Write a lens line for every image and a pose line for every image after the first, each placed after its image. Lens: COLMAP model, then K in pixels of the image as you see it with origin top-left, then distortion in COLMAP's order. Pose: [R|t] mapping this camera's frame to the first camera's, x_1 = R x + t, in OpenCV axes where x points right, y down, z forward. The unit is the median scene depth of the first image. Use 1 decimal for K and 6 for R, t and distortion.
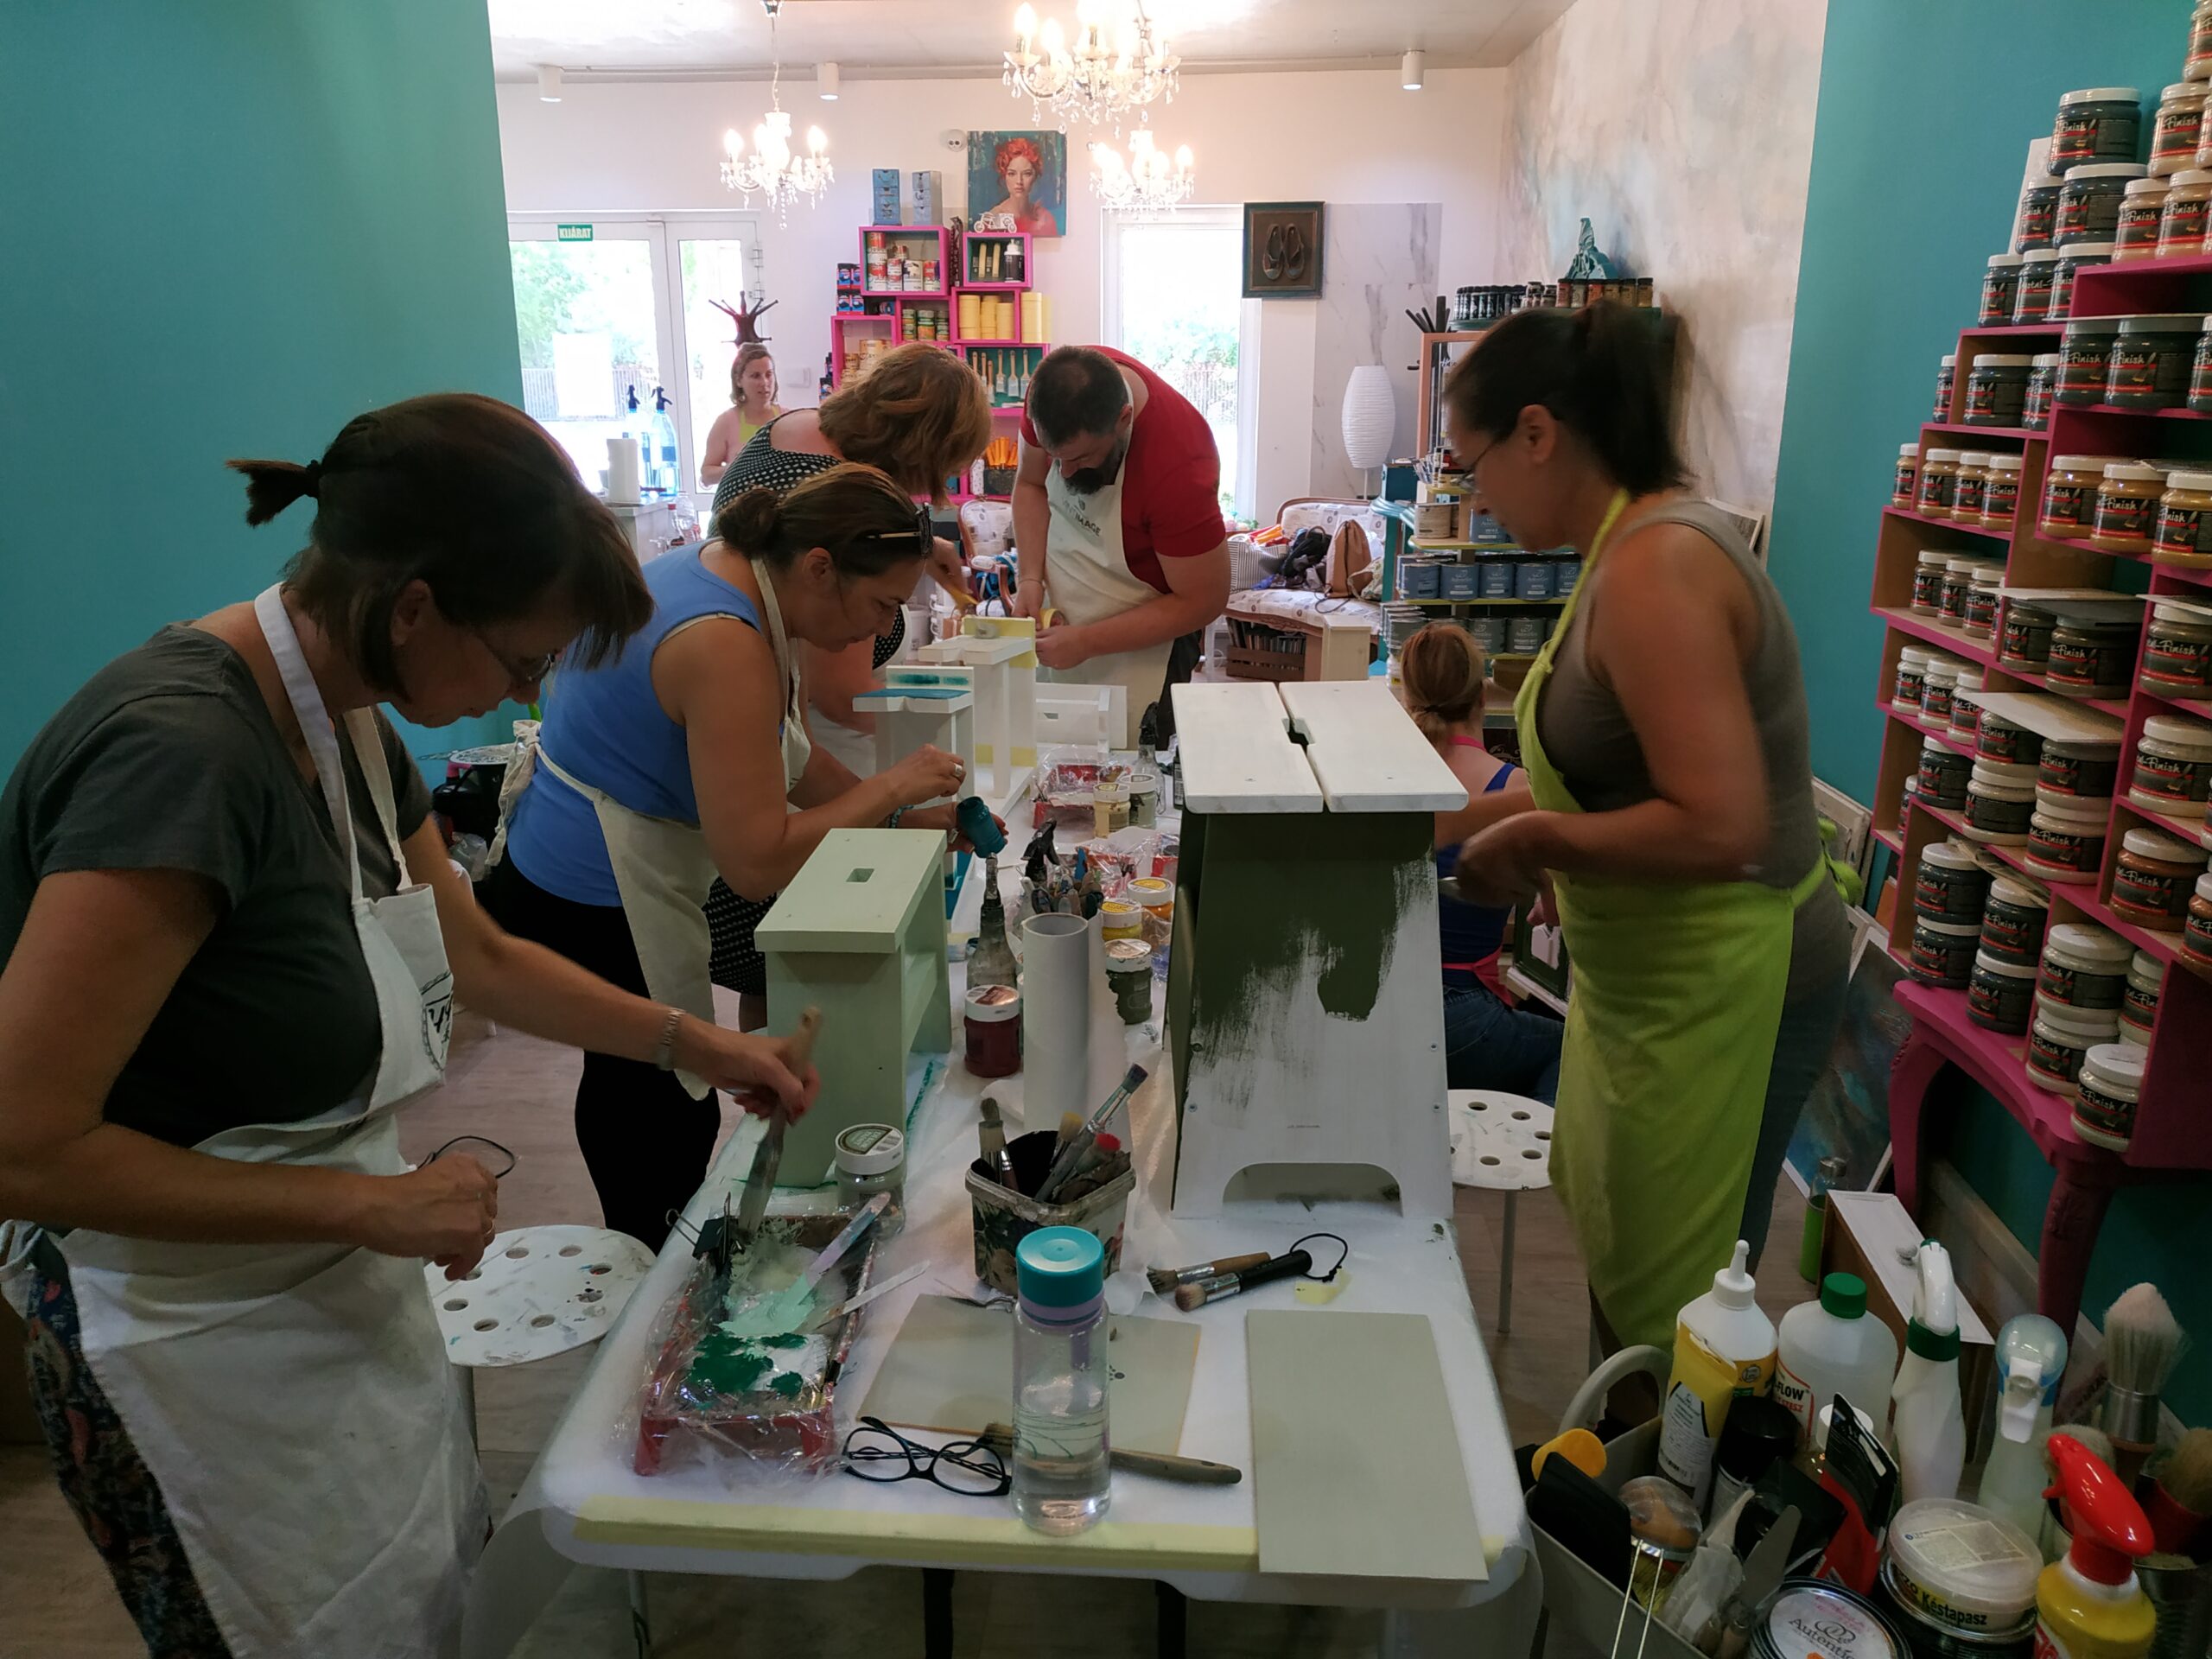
lens RADIAL K [[1606.8, 0, 1101.0], [0, 1606.8, 911.2], [0, 0, 1]] dist [-0.023554, 0.009141]
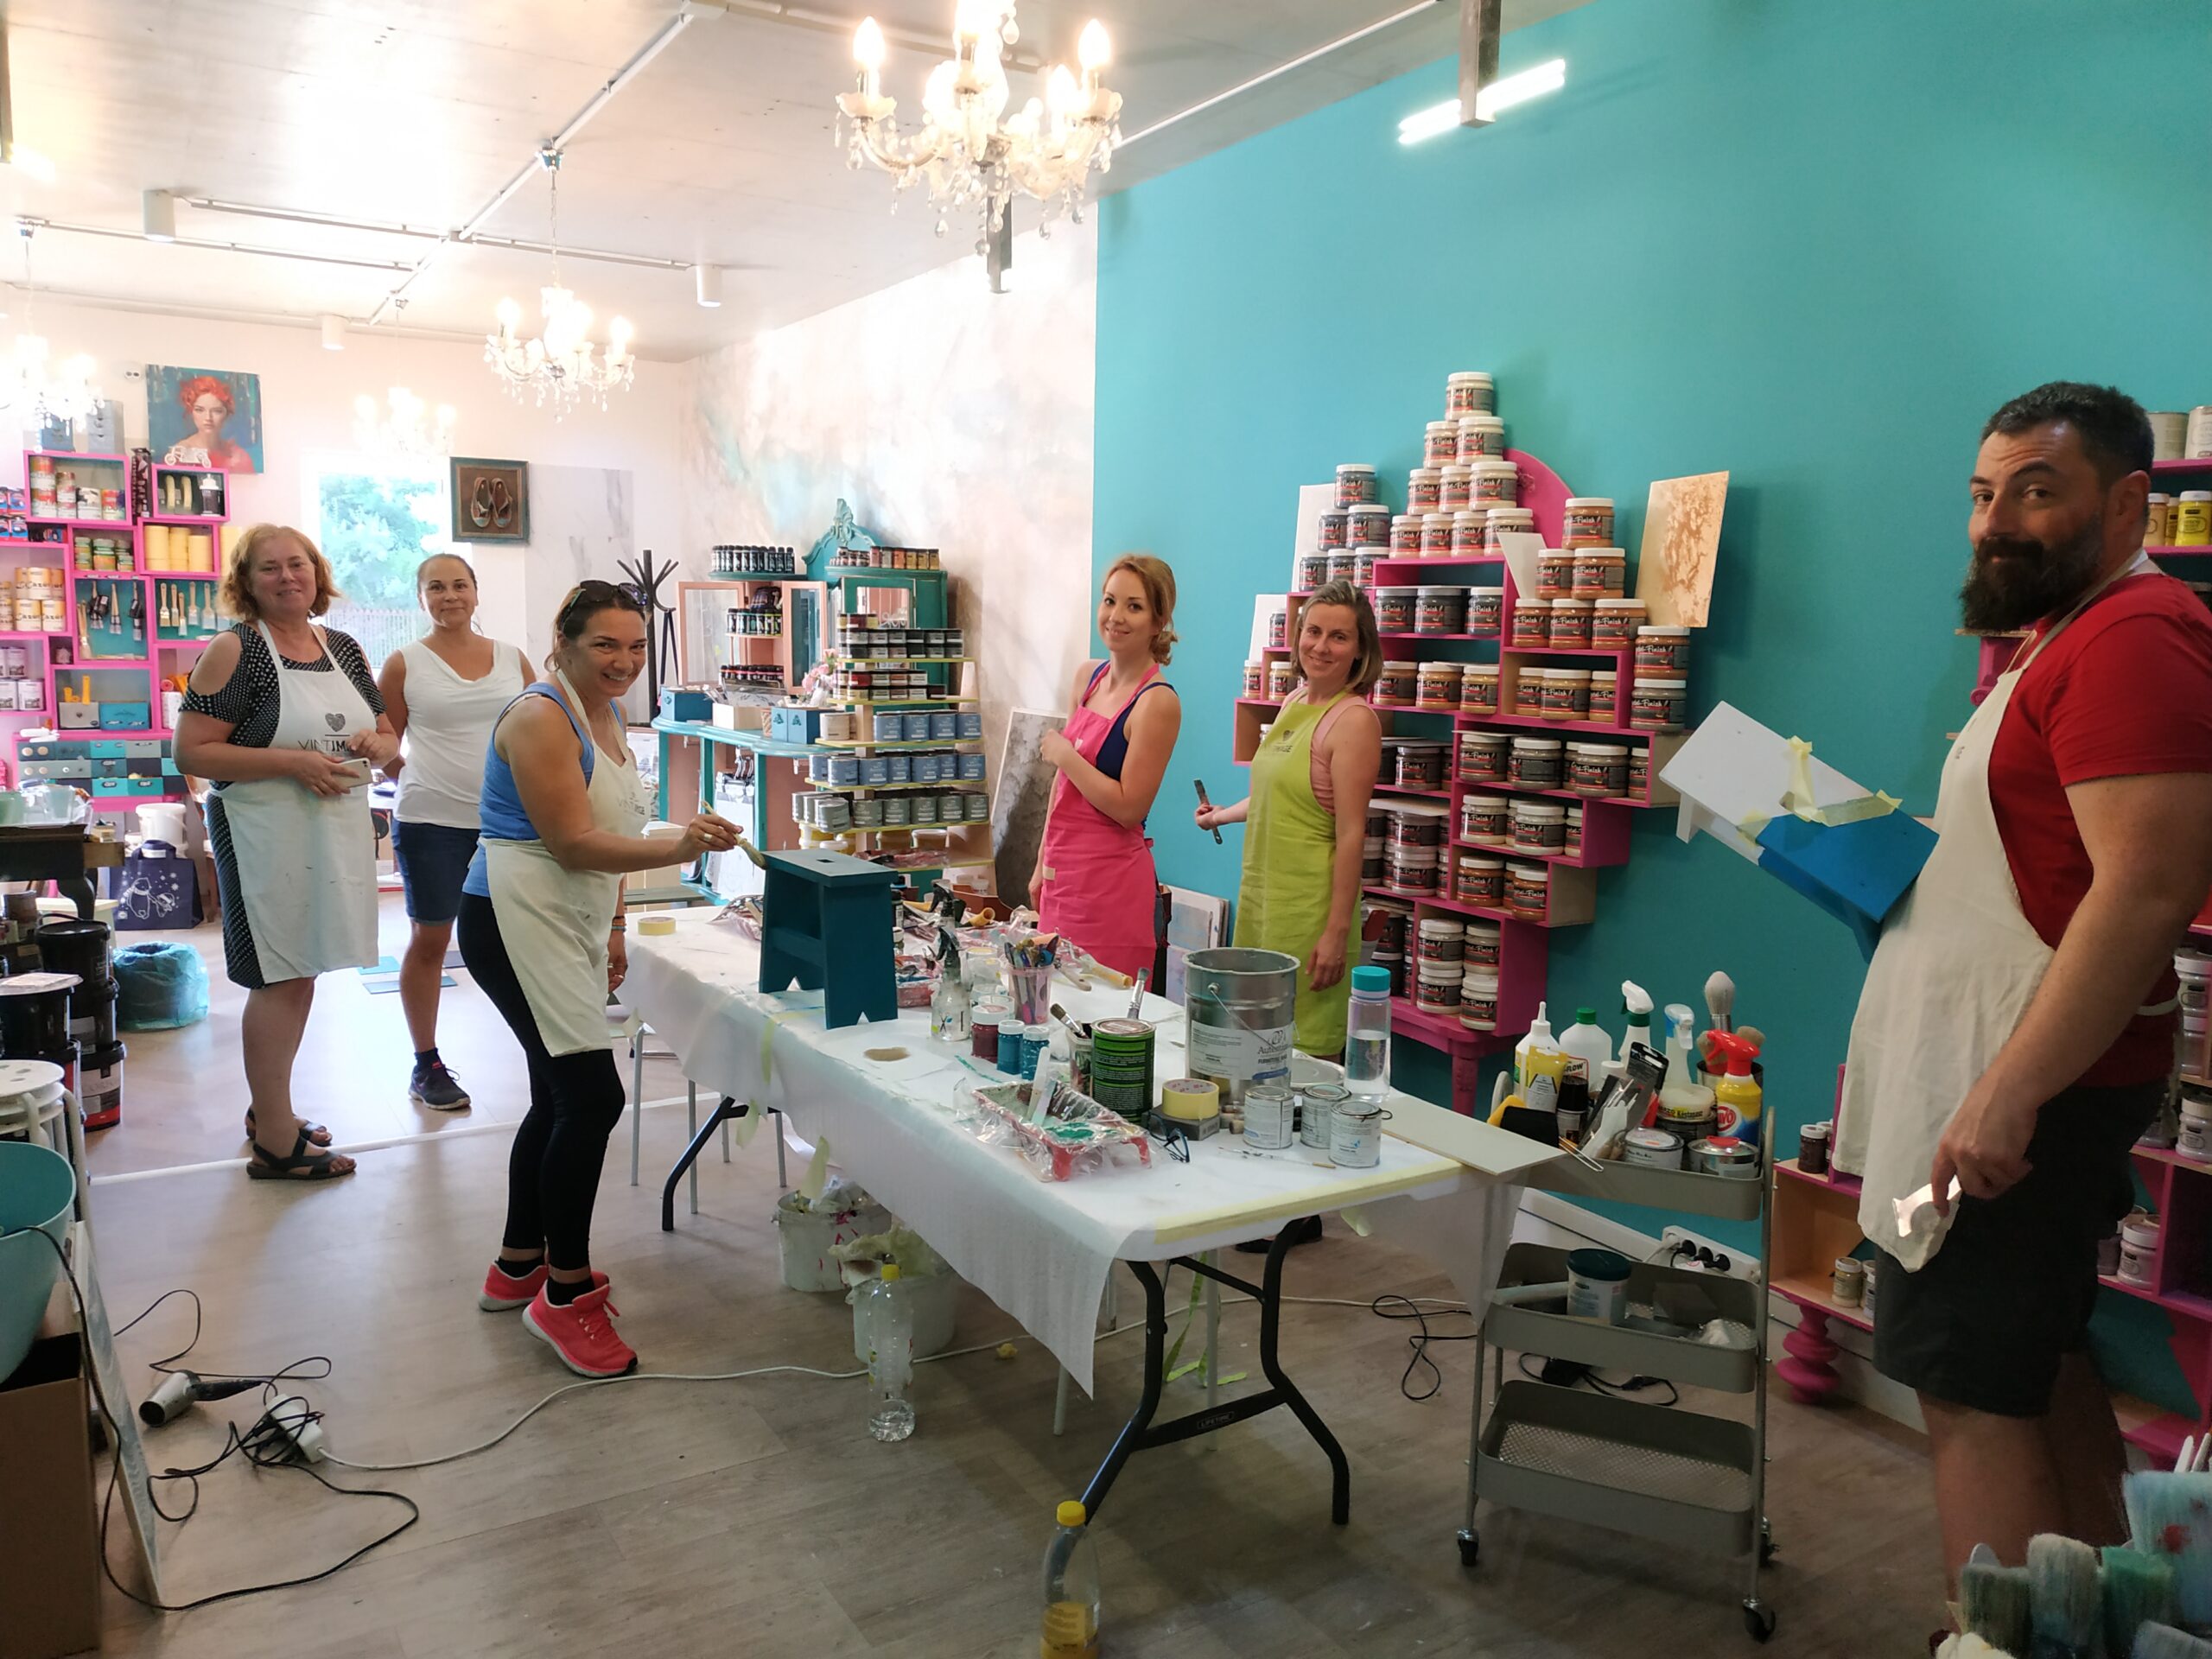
lens RADIAL K [[1565.5, 0, 1105.4], [0, 1565.5, 925.6], [0, 0, 1]] dist [0.078682, -0.084403]
pose [[0.812082, -0.097532, 0.575335, -0.199083], [0.172870, 0.981887, -0.077554, 0.025864], [-0.557350, 0.162438, 0.814233, -0.063776]]
